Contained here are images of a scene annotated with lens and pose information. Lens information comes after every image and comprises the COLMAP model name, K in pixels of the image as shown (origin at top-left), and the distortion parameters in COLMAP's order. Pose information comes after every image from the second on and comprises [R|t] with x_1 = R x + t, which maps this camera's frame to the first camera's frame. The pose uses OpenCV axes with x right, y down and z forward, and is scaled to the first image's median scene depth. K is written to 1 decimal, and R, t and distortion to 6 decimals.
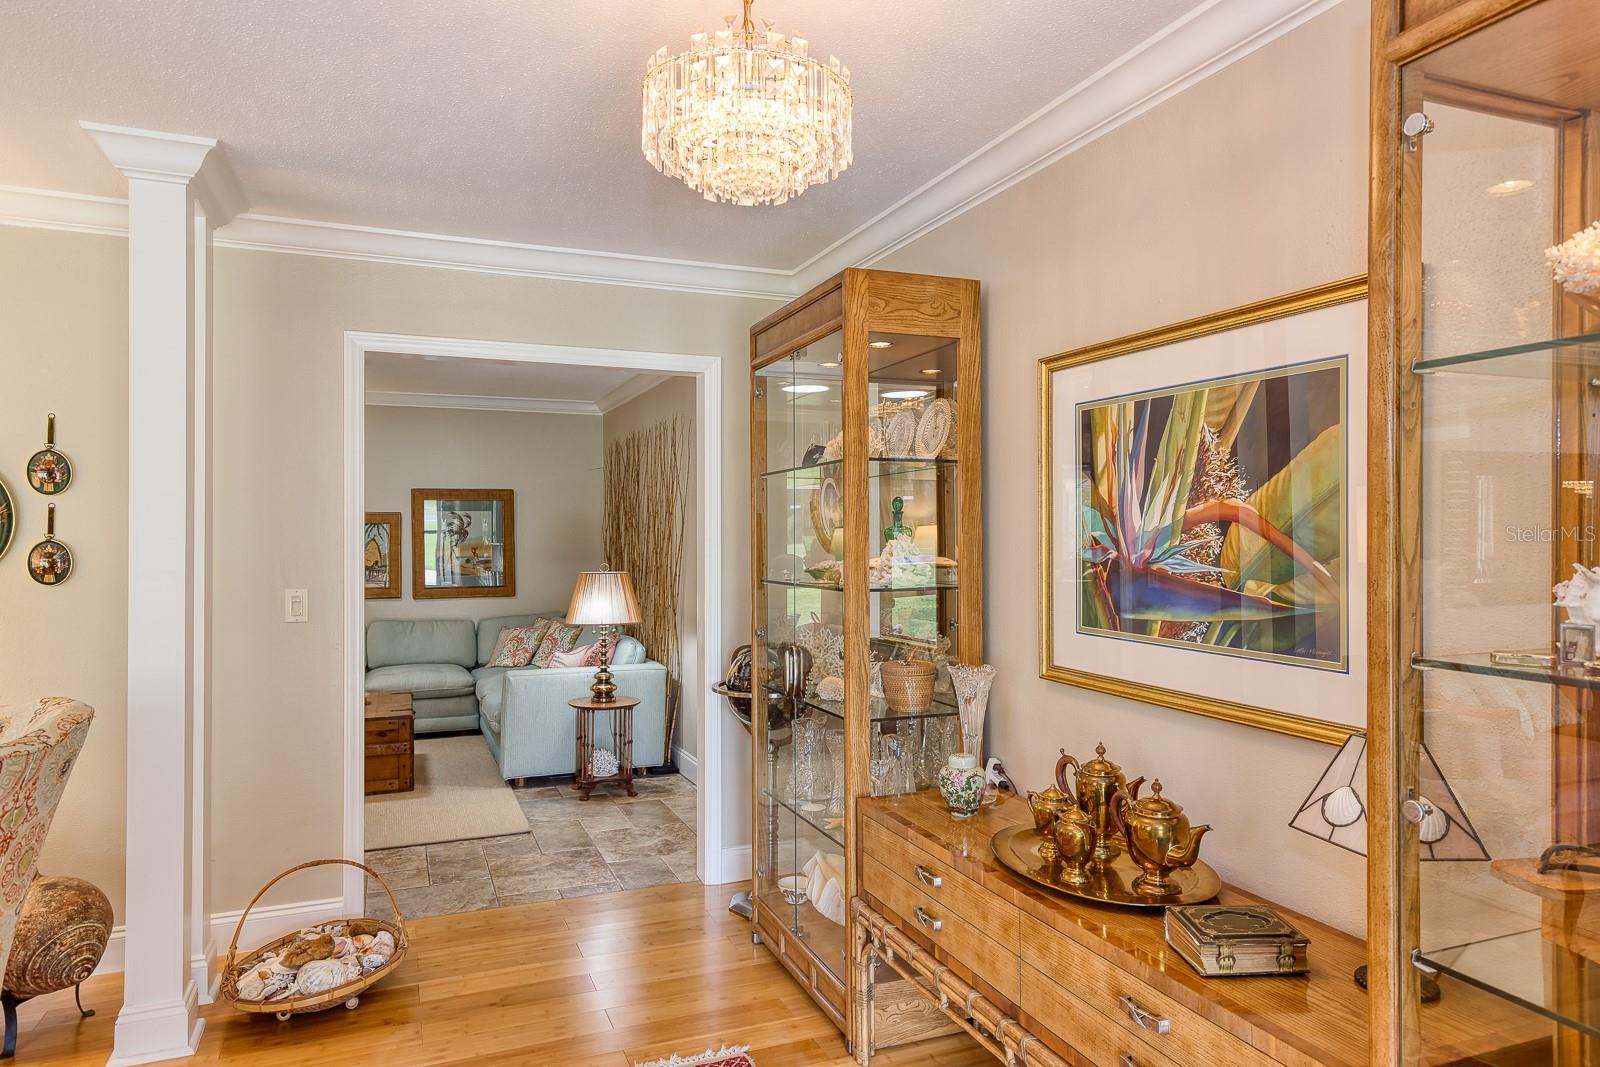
lens RADIAL K [[968.4, 0, 800.0], [0, 968.4, 533.5], [0, 0, 1]] dist [0.001188, 0.000808]
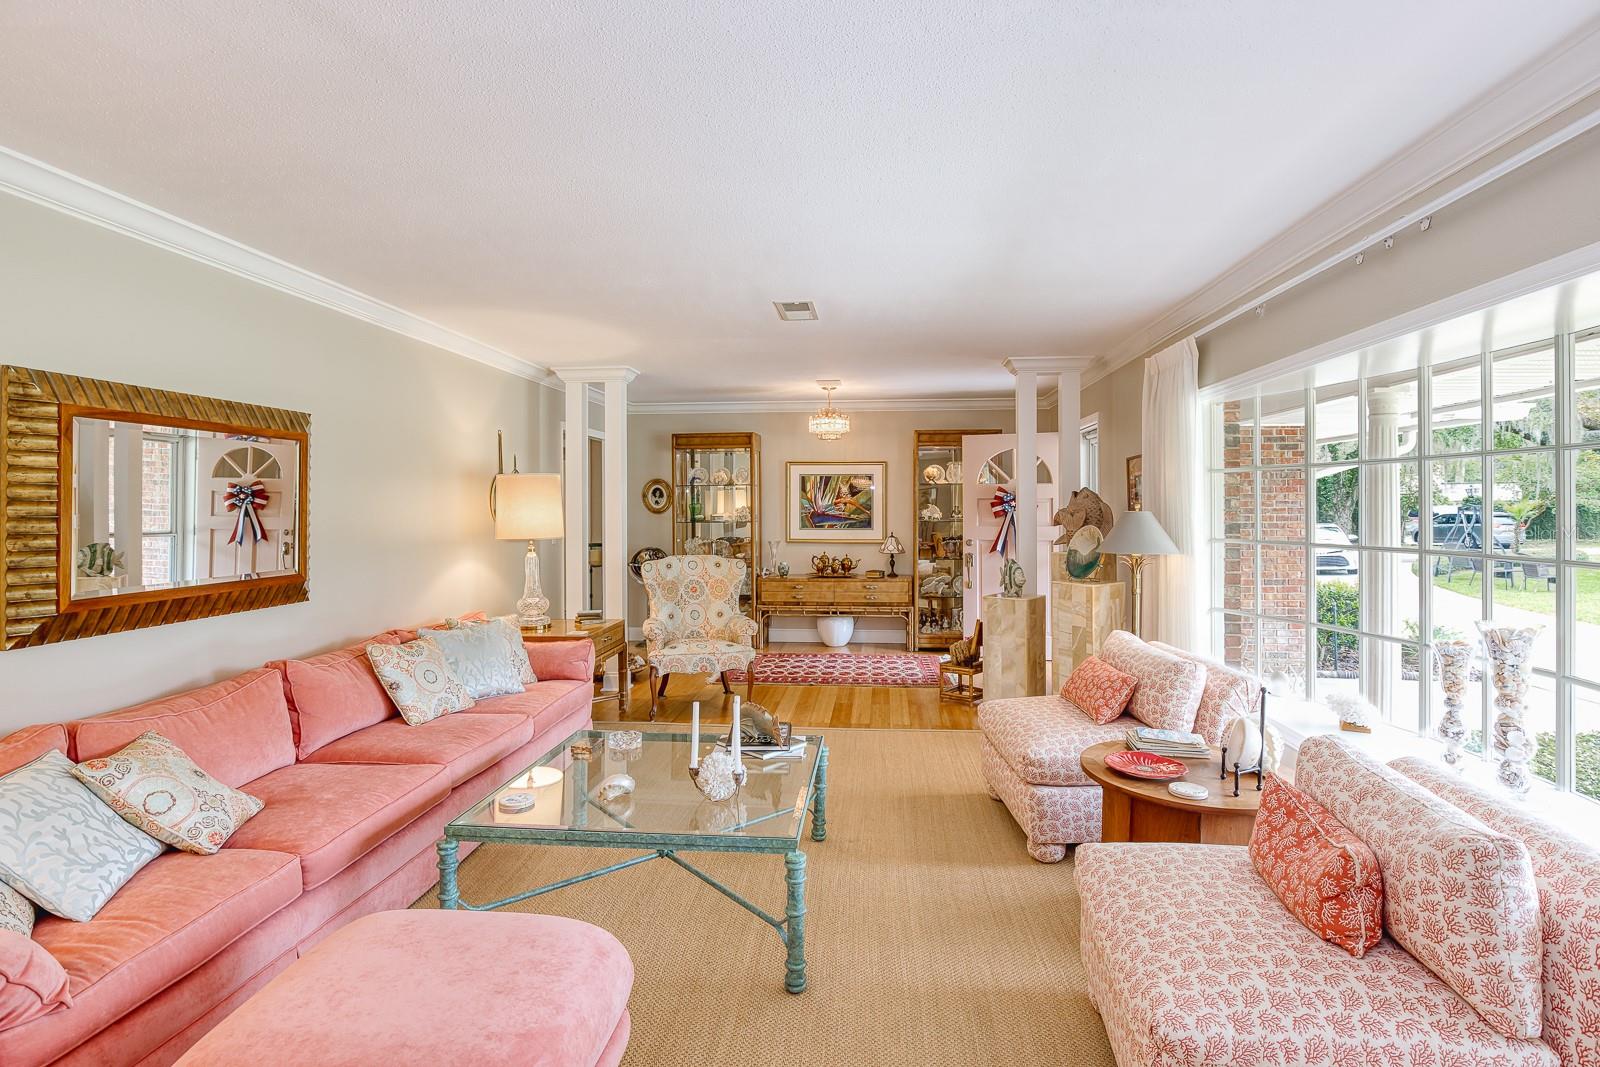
lens RADIAL K [[813.4, 0, 800.7], [0, 813.4, 497.8], [0, 0, 1]] dist [-0.003260, 0.000677]
pose [[0.464661, 0.005891, 0.885469, -3.338798], [0.009503, 0.999887, -0.011639, 0.007515], [-0.885438, 0.013823, 0.464553, -0.735015]]
